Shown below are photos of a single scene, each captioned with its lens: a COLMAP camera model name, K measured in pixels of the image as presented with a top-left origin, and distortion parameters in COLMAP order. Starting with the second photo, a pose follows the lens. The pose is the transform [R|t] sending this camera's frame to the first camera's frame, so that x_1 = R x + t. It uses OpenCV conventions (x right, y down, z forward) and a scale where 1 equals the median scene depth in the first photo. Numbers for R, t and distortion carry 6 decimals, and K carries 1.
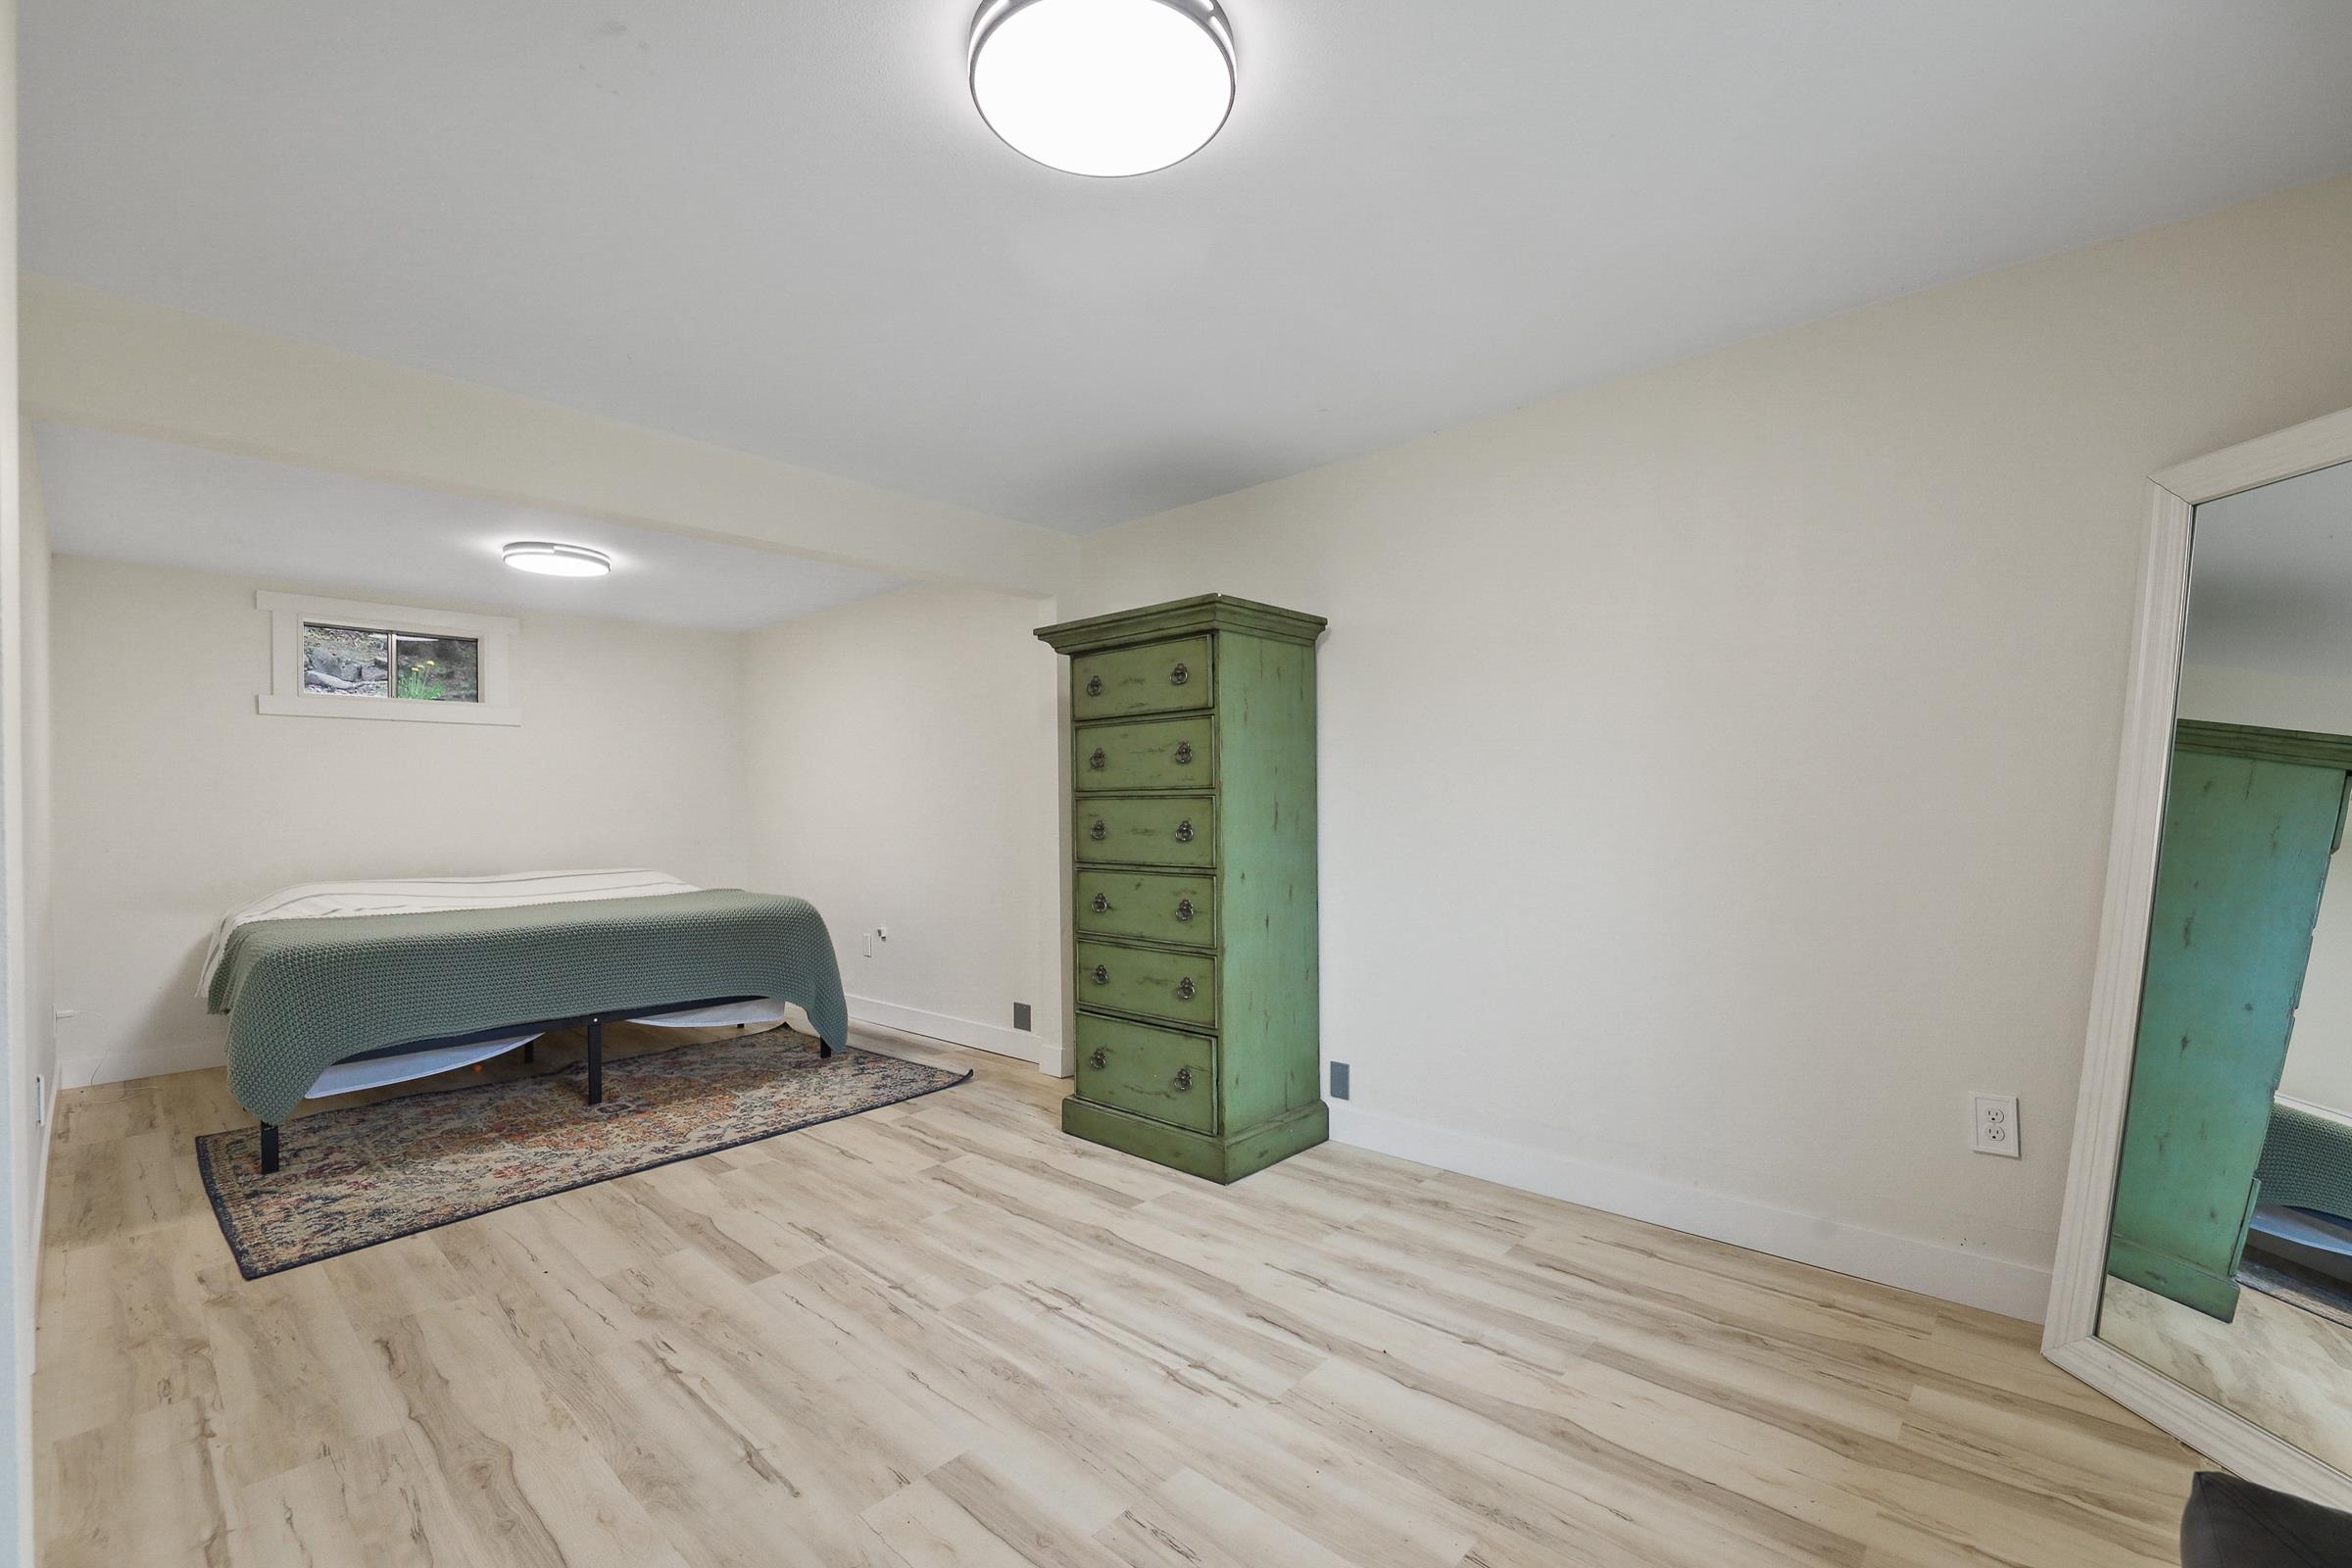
lens RADIAL K [[1021.3, 0, 1180.0], [0, 1021.3, 804.5], [0, 0, 1]] dist [-0.001466, -0.000070]
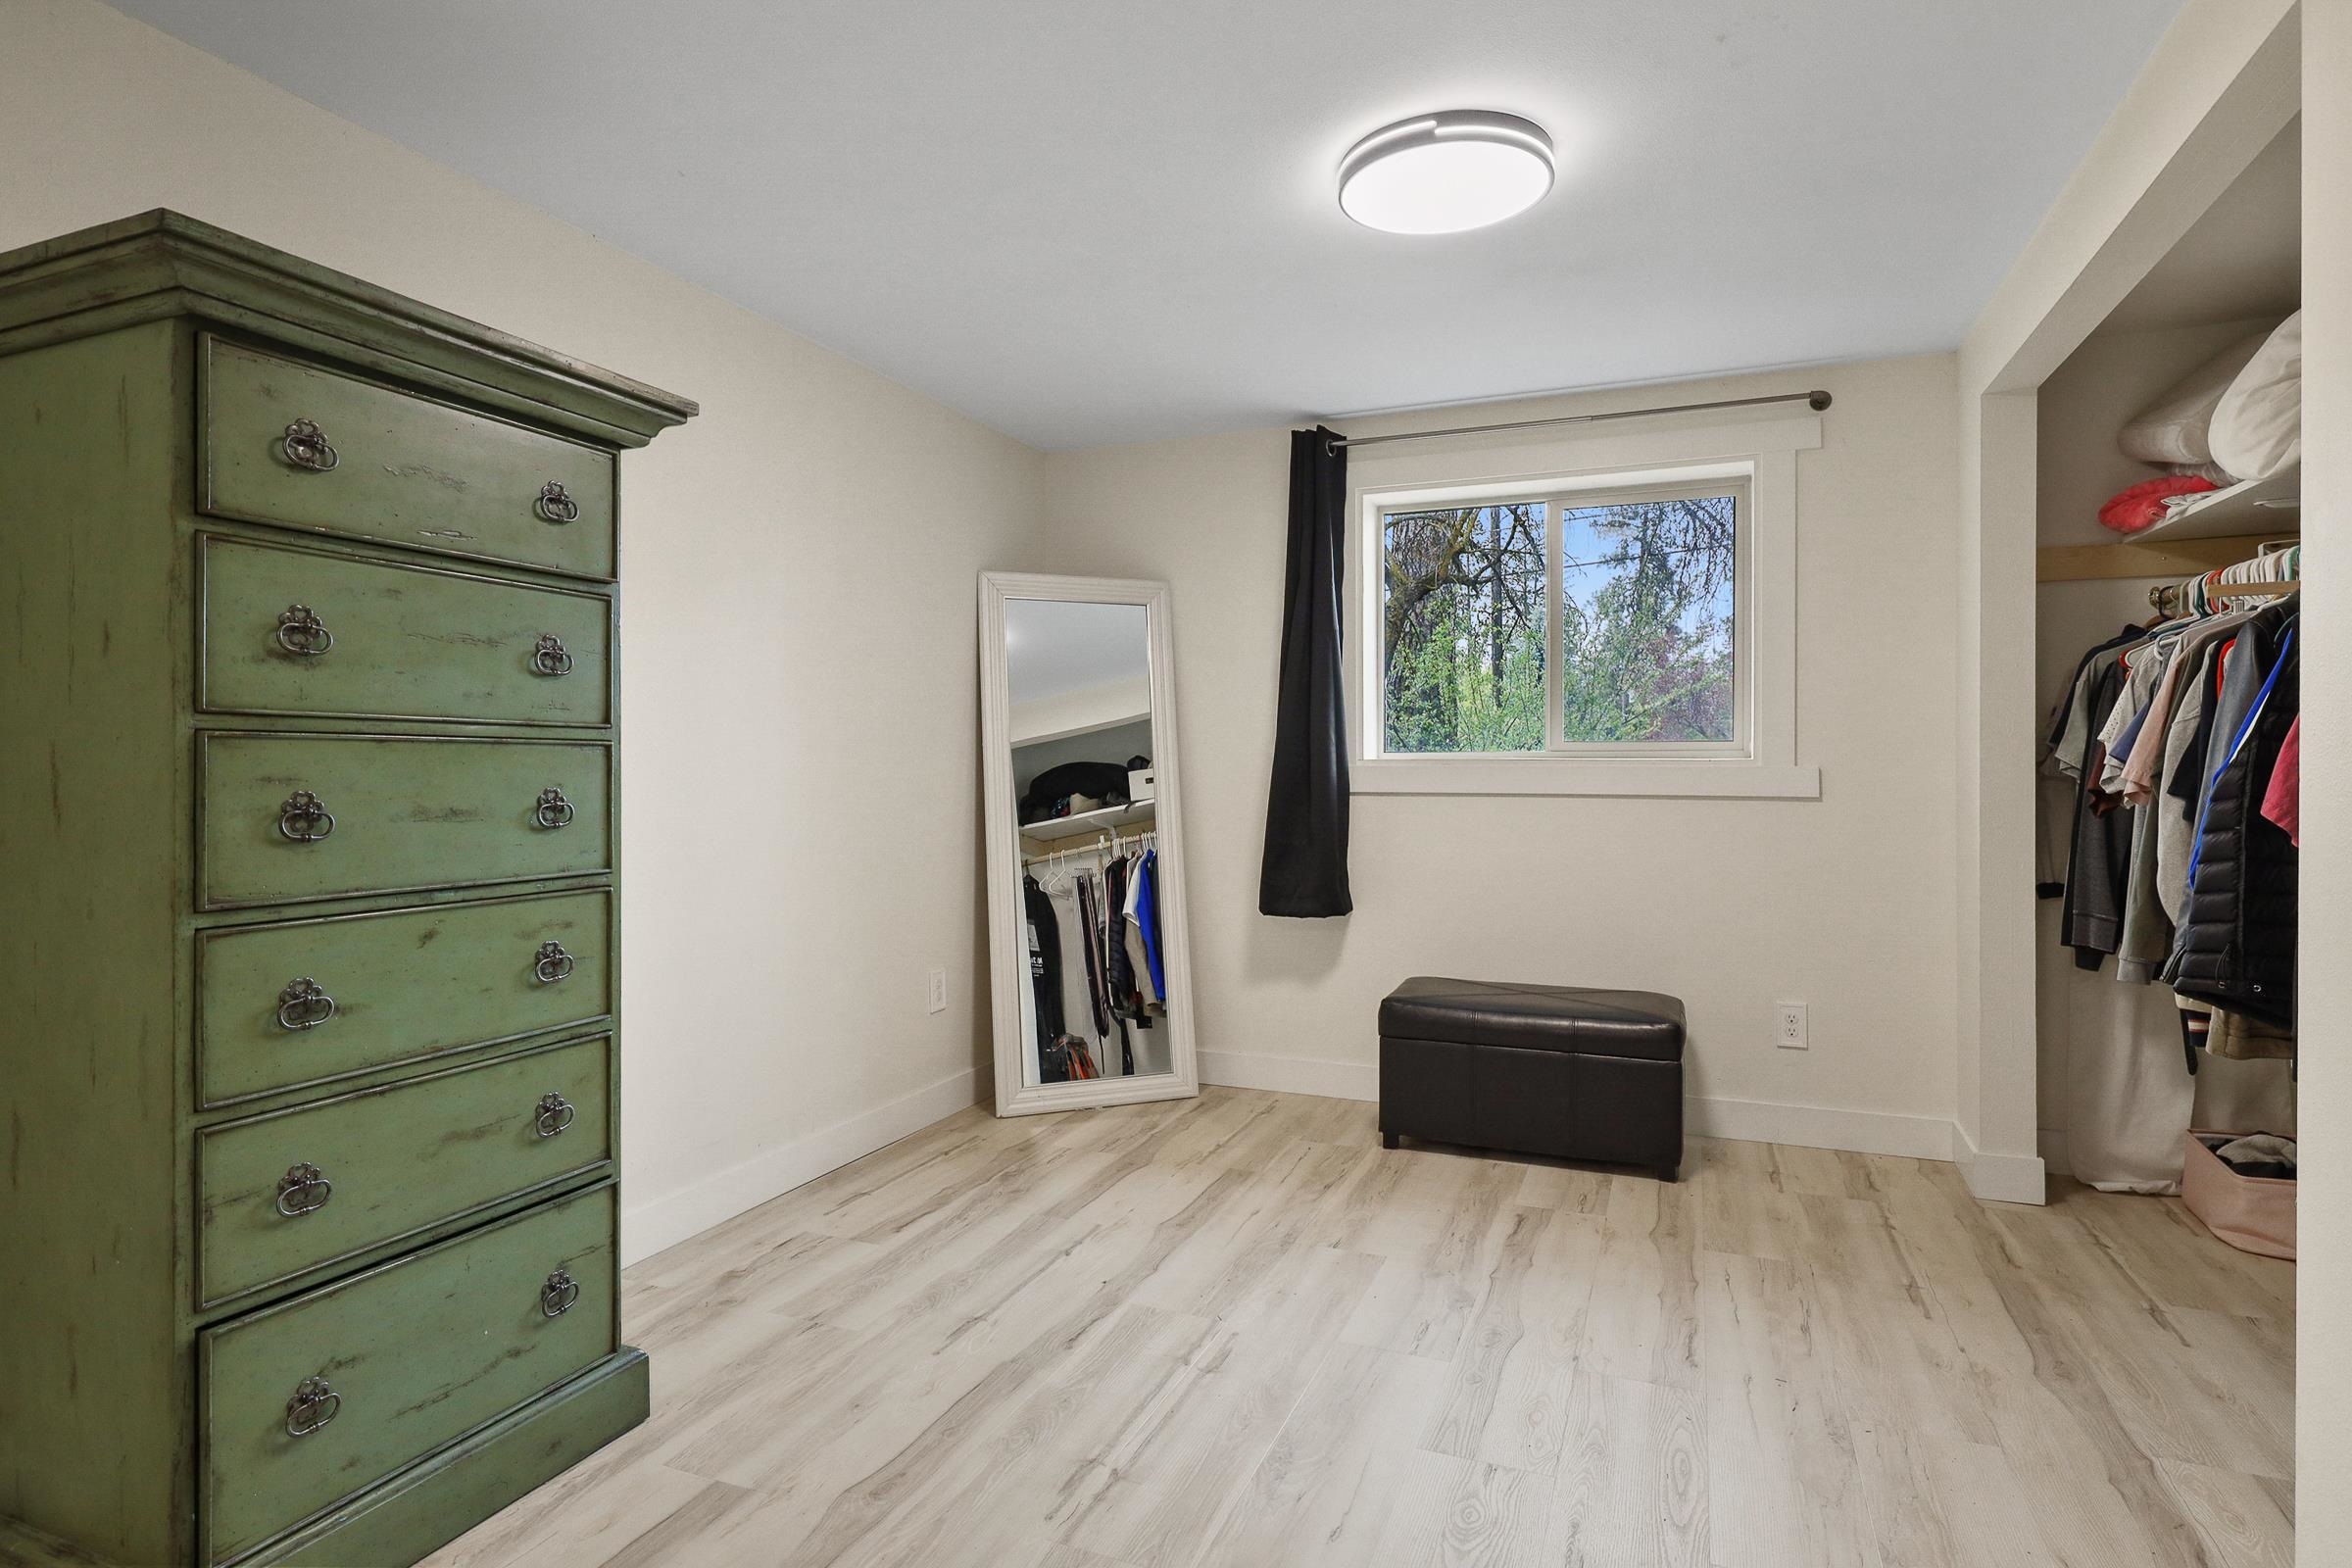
lens RADIAL K [[1241.9, 0, 1176.0], [0, 1241.9, 773.5], [0, 0, 1]] dist [0.002320, 0.000275]
pose [[-0.351553, 0.008226, 0.936132, -0.725243], [0.002916, 0.999966, -0.007691, 0.014545], [-0.936163, 0.000026, -0.351565, 0.972156]]
